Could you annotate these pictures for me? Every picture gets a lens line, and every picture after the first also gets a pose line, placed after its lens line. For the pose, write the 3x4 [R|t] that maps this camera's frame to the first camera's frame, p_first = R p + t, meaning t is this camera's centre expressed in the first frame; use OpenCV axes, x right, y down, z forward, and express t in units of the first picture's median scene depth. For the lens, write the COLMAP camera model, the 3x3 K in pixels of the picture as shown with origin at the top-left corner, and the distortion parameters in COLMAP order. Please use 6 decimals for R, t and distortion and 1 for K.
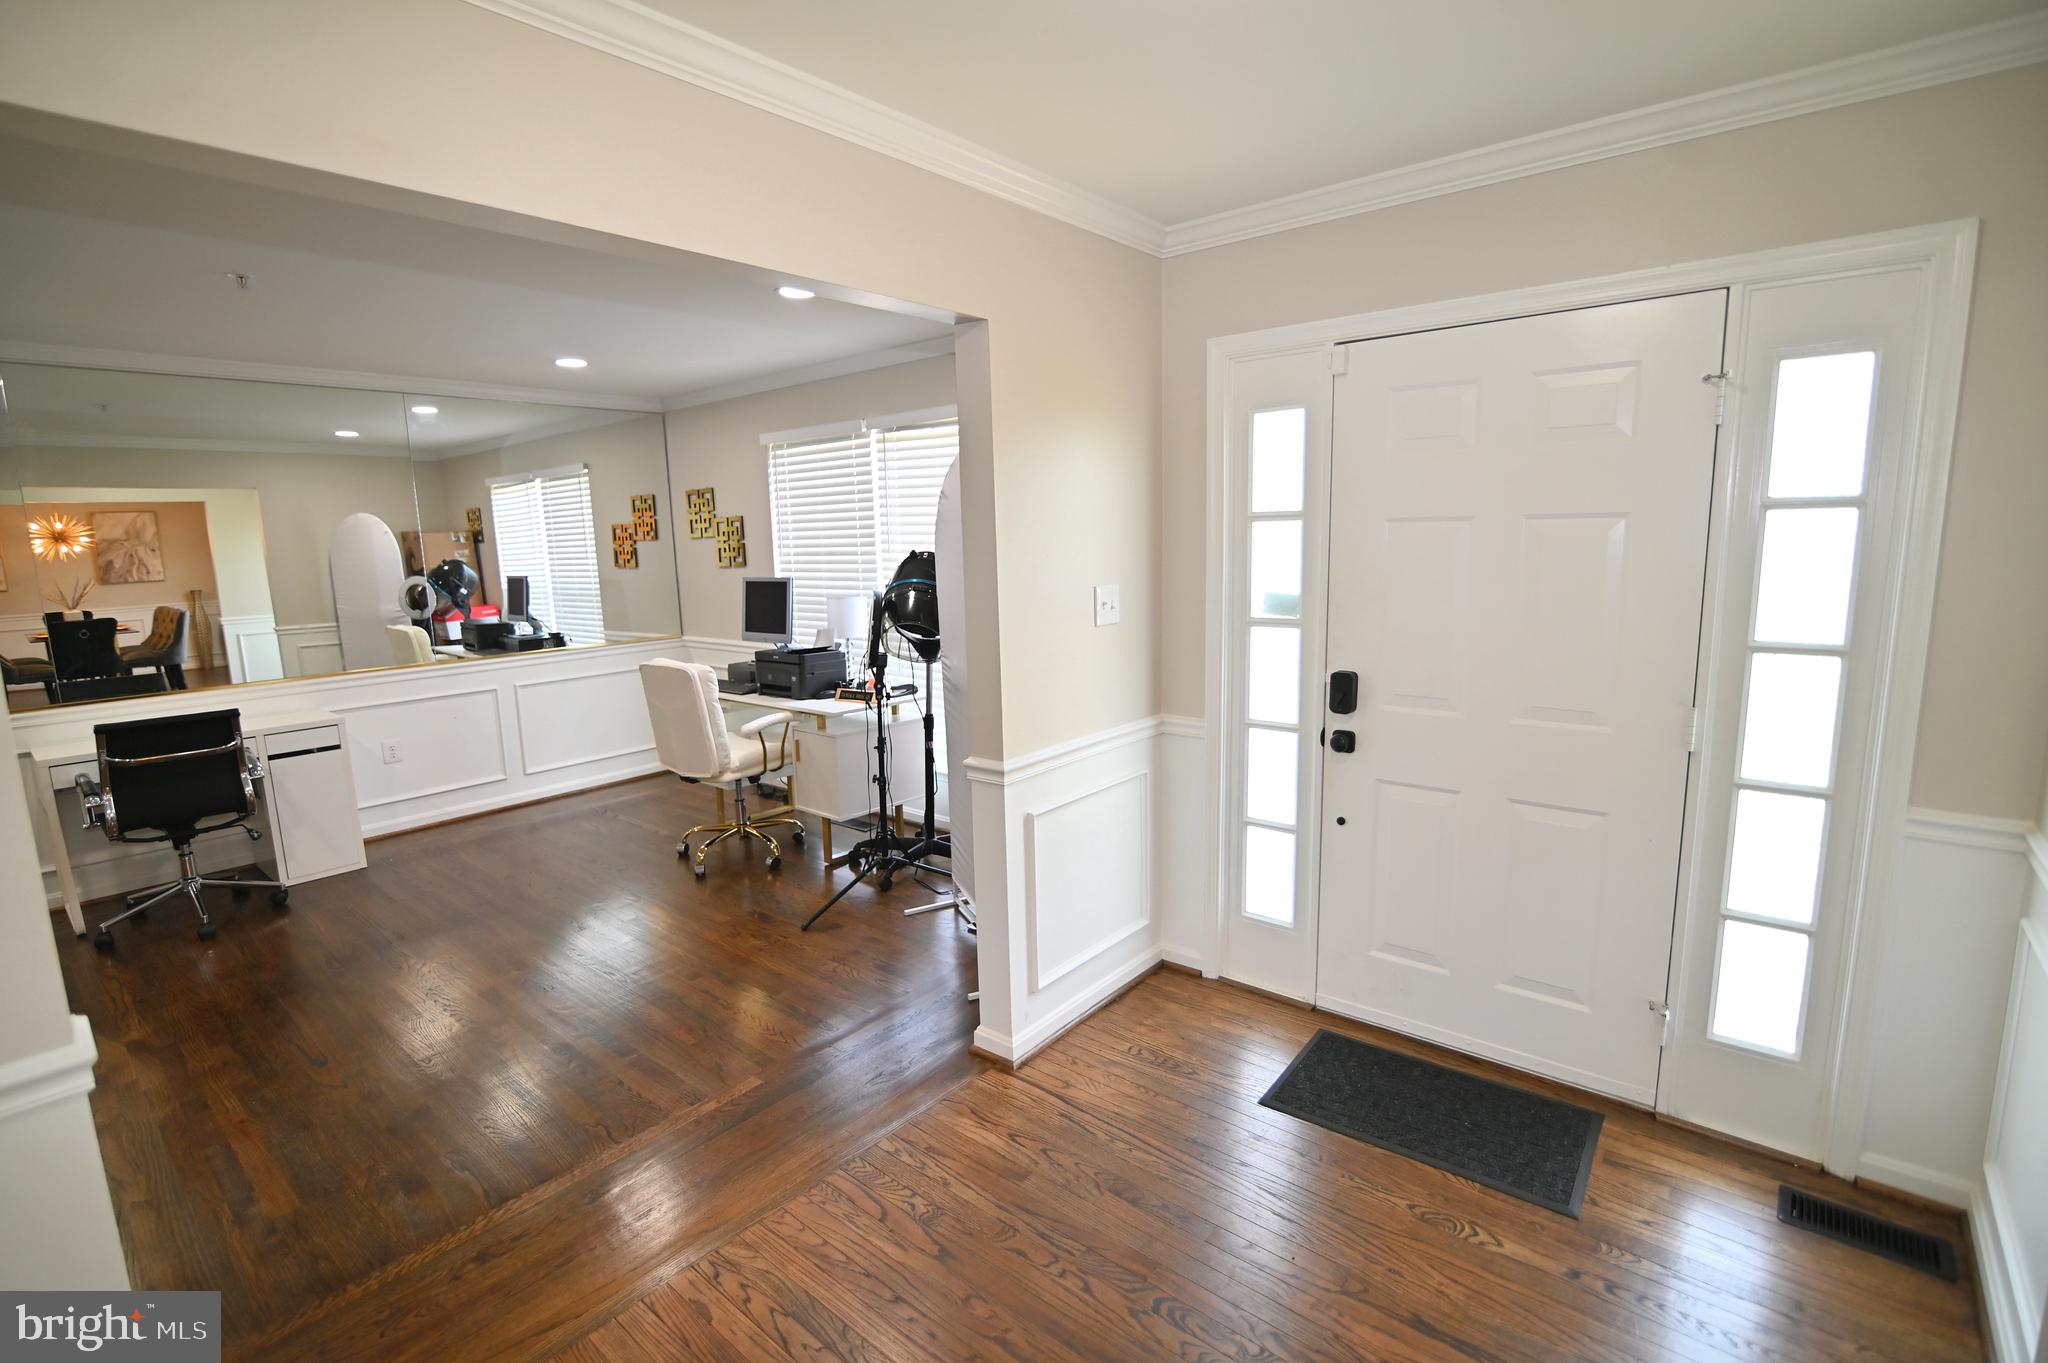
lens RADIAL K [[934.5, 0, 1025.4], [0, 934.5, 679.5], [0, 0, 1]] dist [-0.020411, 0.001777]
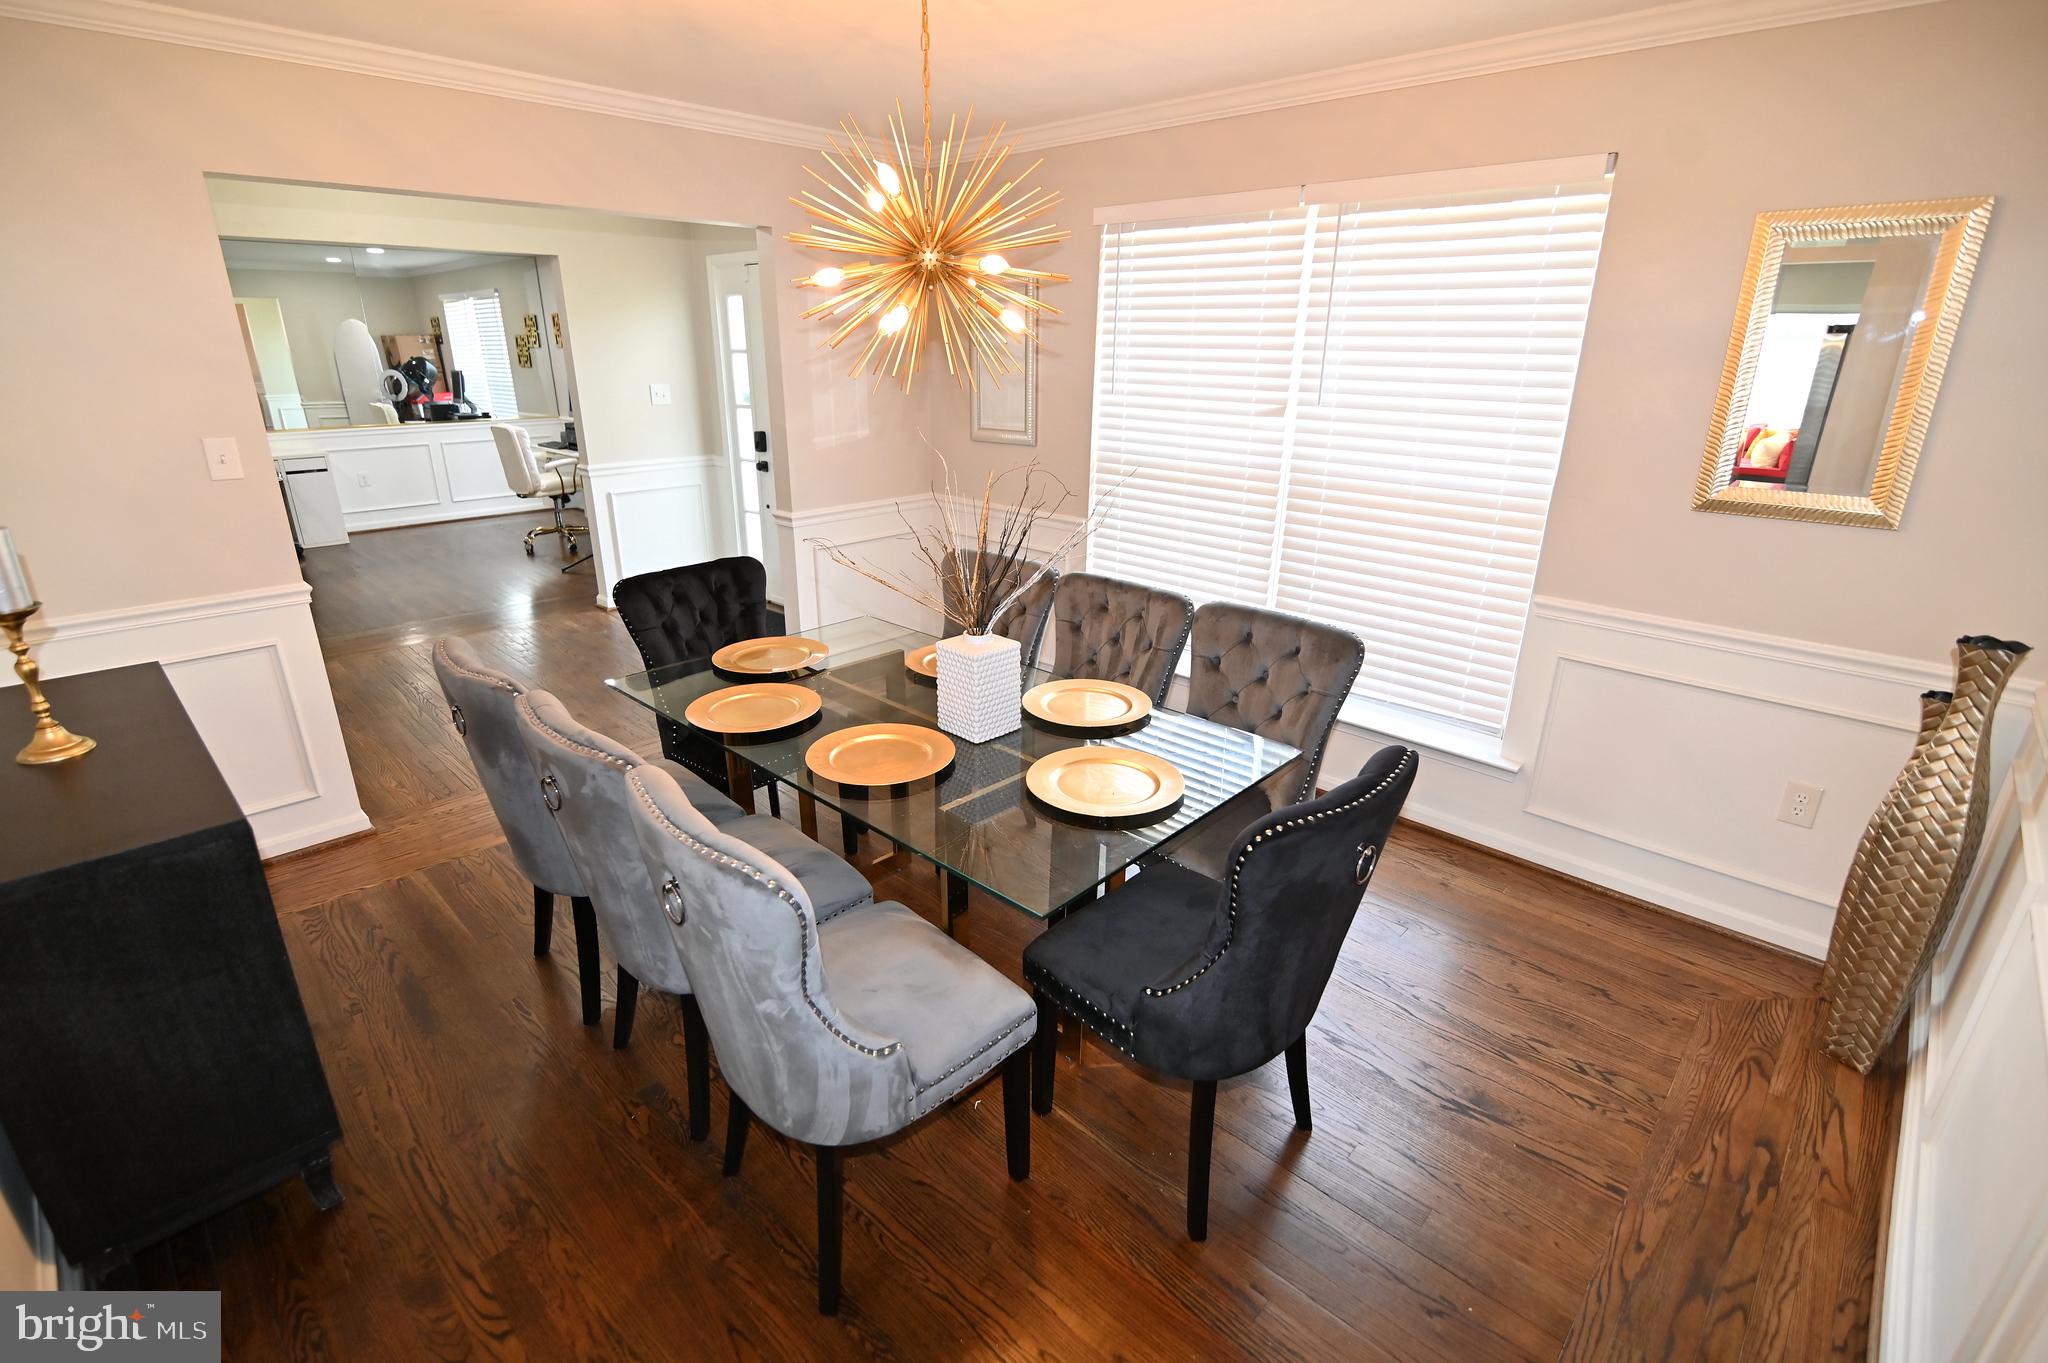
lens RADIAL K [[934.5, 0, 1019.3], [0, 934.5, 680.2], [0, 0, 1]] dist [-0.020411, 0.001777]
pose [[0.997324, 0.050656, -0.052716, 0.732274], [-0.039350, 0.979633, 0.196901, 0.071466], [0.061617, -0.194299, 0.979005, -0.762948]]
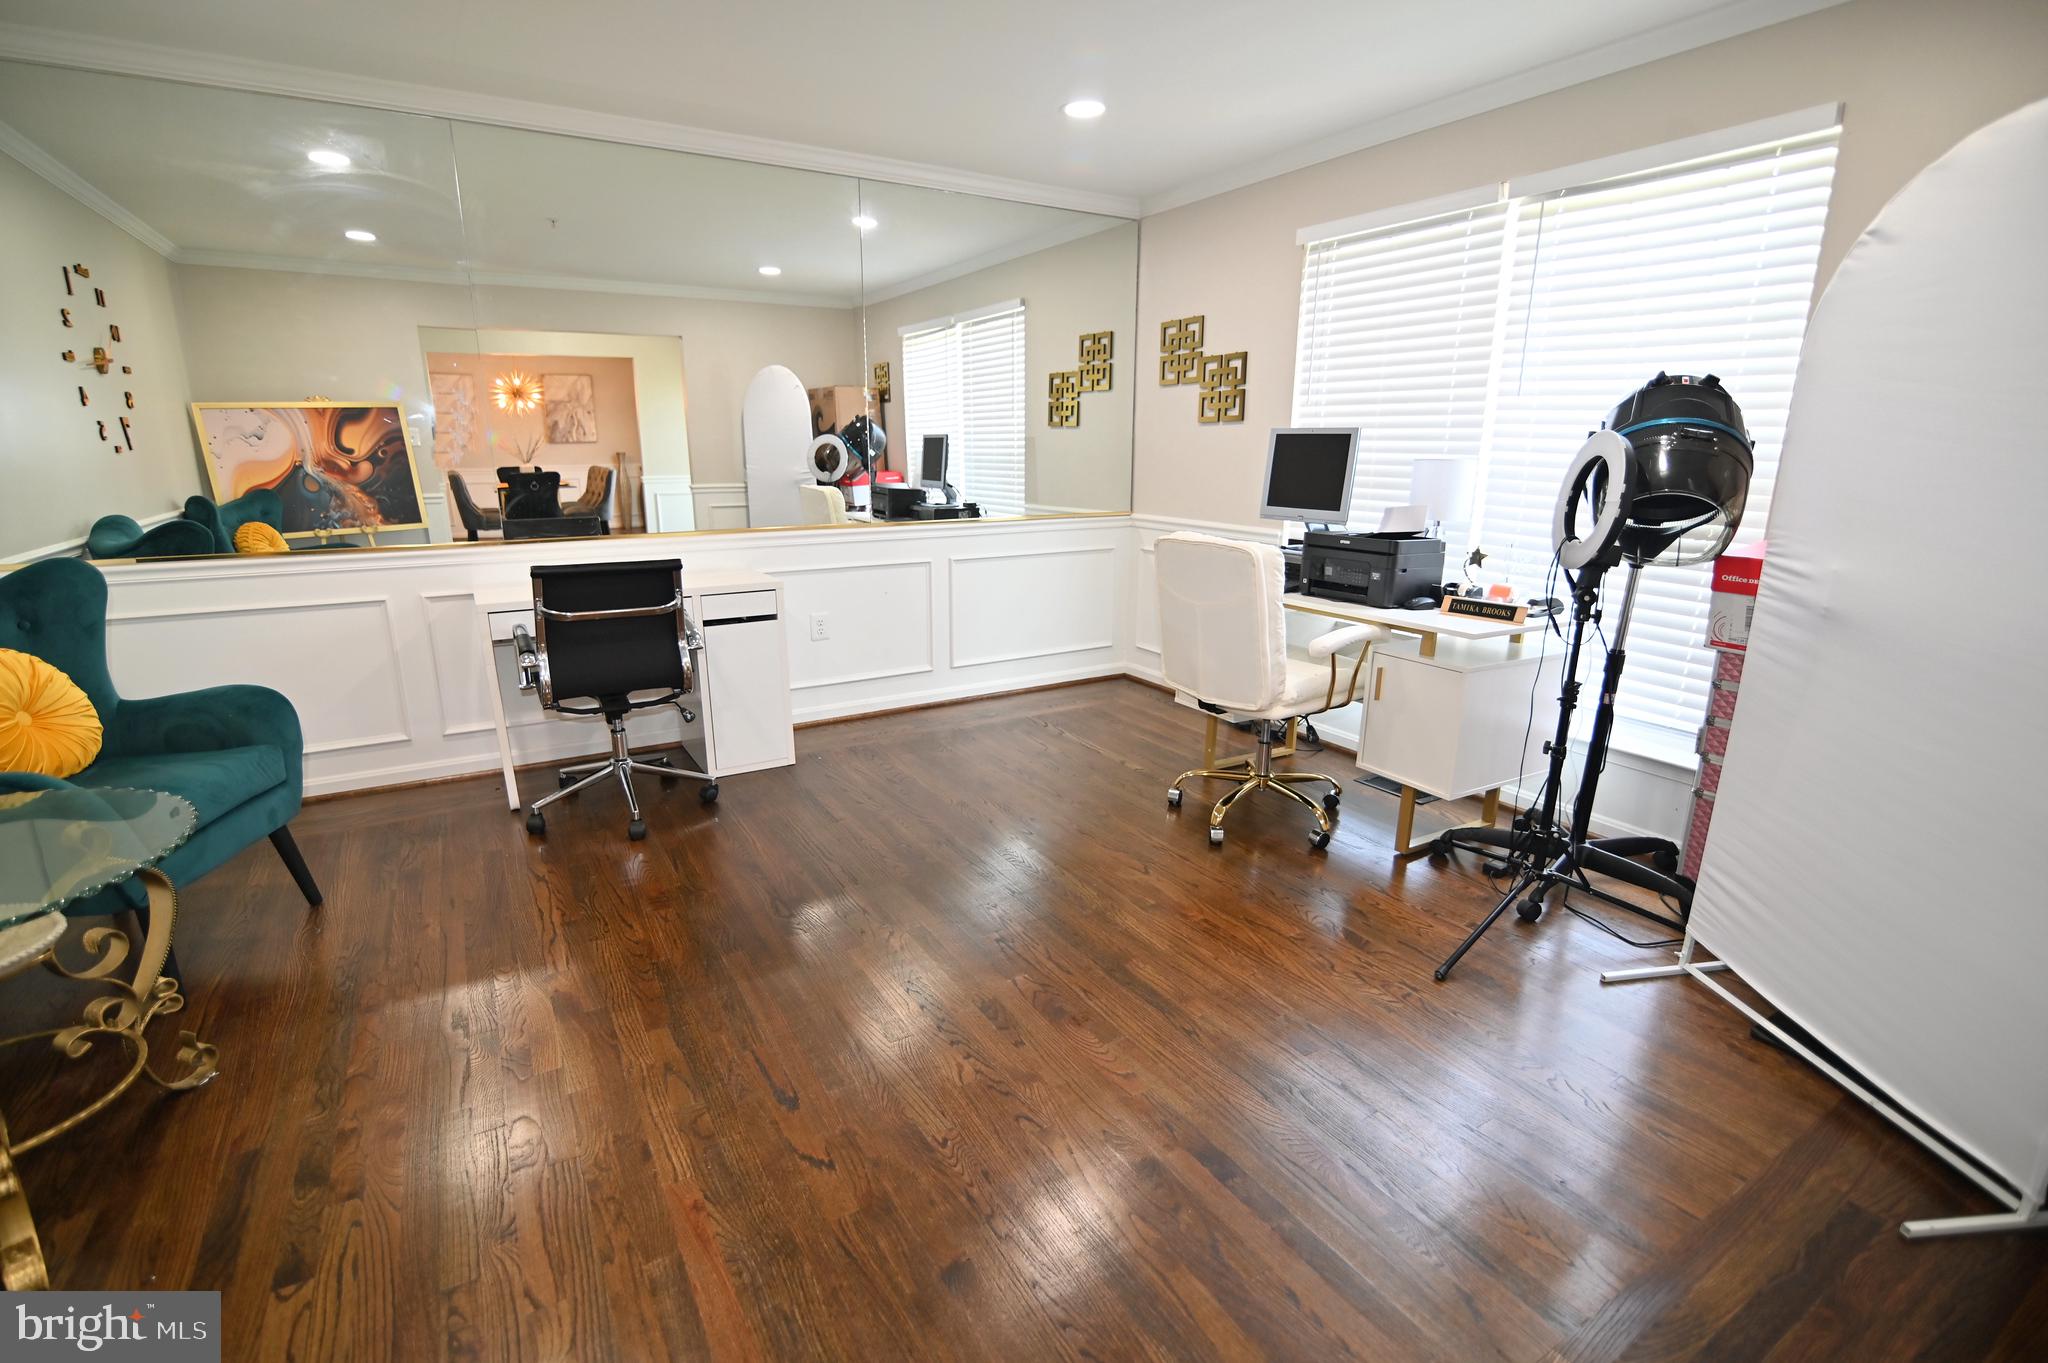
lens RADIAL K [[934.5, 0, 1035.9], [0, 934.5, 684.6], [0, 0, 1]] dist [-0.020411, 0.001777]
pose [[0.949195, 0.109474, -0.295033, -0.307939], [-0.078000, 0.990129, 0.116449, 0.019992], [0.304869, -0.087520, 0.948364, 0.317288]]
